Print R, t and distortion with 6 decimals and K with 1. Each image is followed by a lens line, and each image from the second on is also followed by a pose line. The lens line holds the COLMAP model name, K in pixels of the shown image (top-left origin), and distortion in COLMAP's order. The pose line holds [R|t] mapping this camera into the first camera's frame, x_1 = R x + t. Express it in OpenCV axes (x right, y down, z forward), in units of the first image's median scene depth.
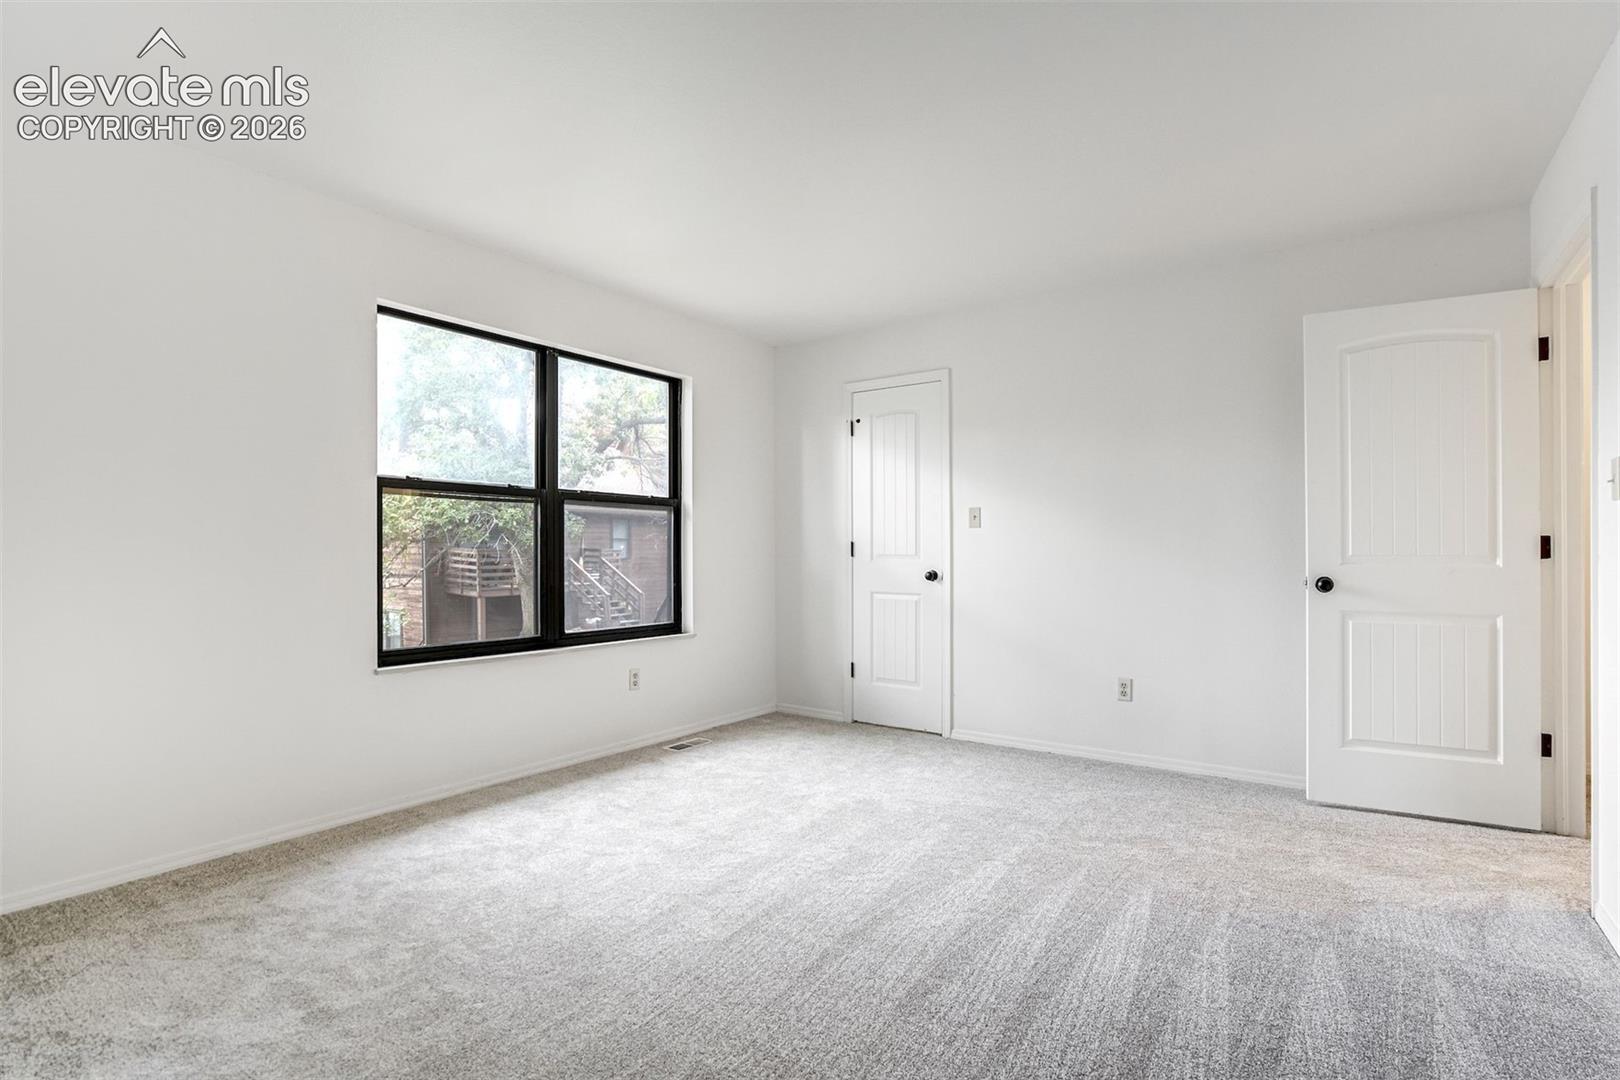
lens RADIAL K [[796.1, 0, 873.0], [0, 796.1, 546.2], [0, 0, 1]] dist [-0.043065, 0.028735]
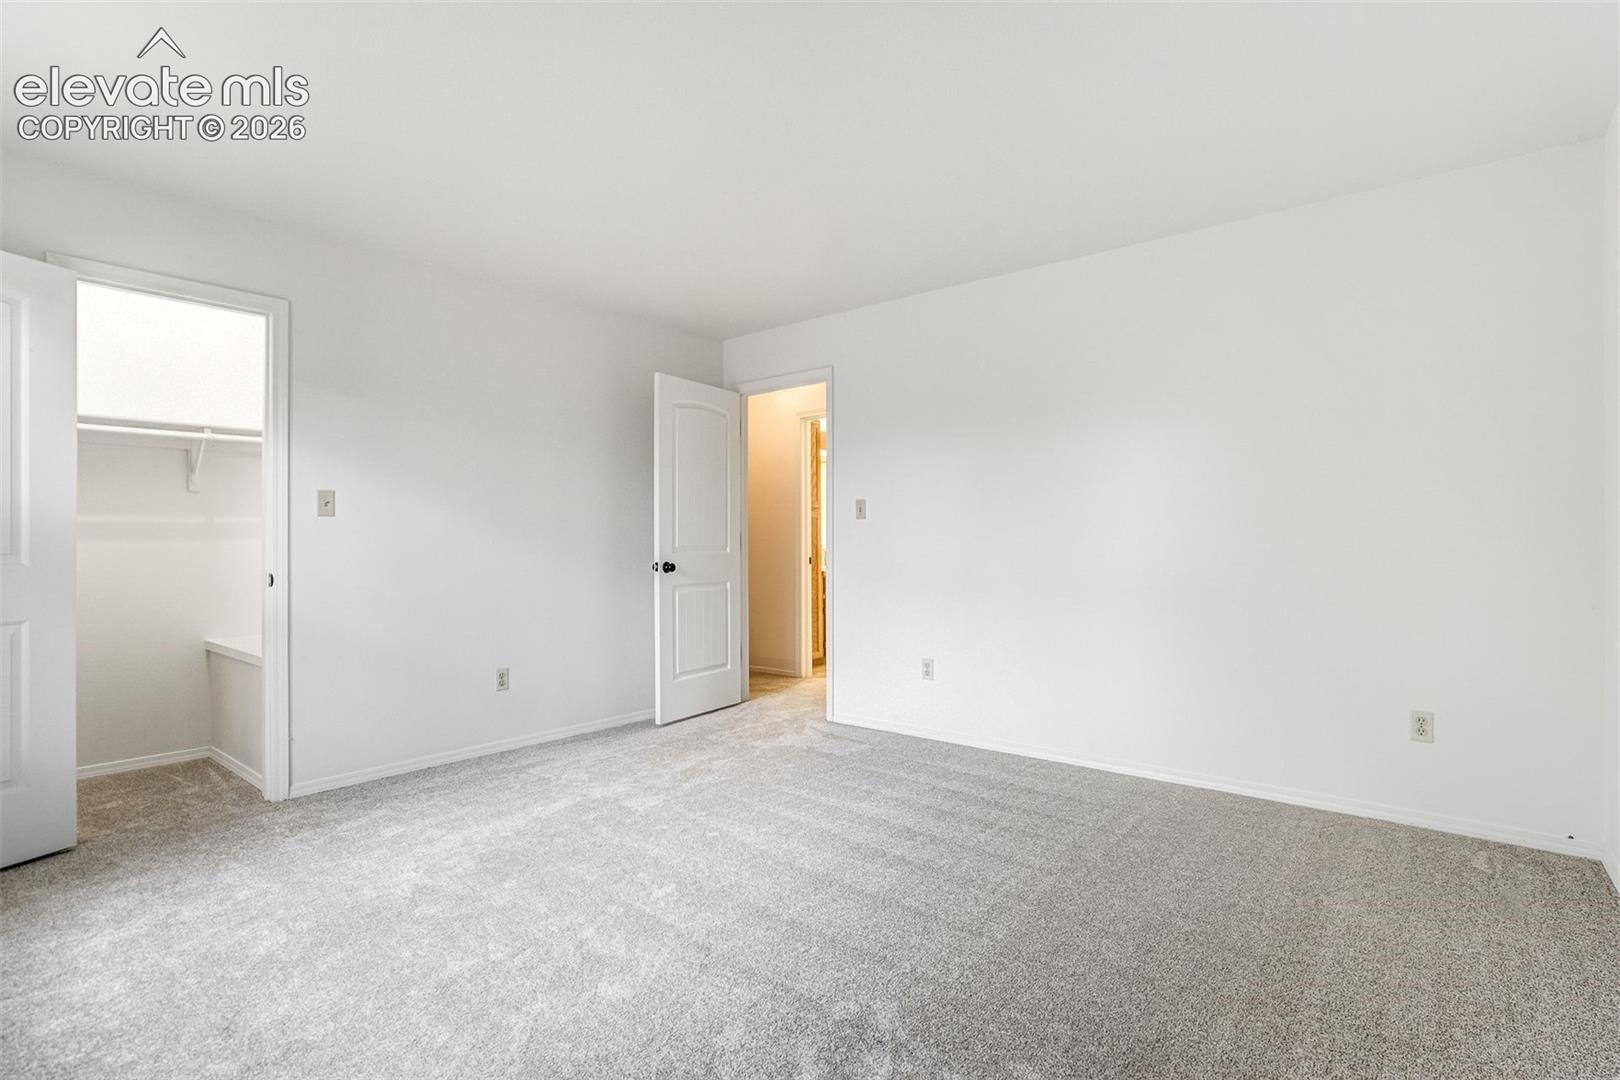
lens RADIAL K [[750.8, 0, 831.3], [0, 750.8, 540.3], [0, 0, 1]] dist [-0.039992, 0.022450]
pose [[0.093735, -0.000706, 0.995597, -0.680103], [-0.001467, 0.999999, 0.000847, -0.001313], [-0.995596, -0.001540, 0.093734, 0.542683]]
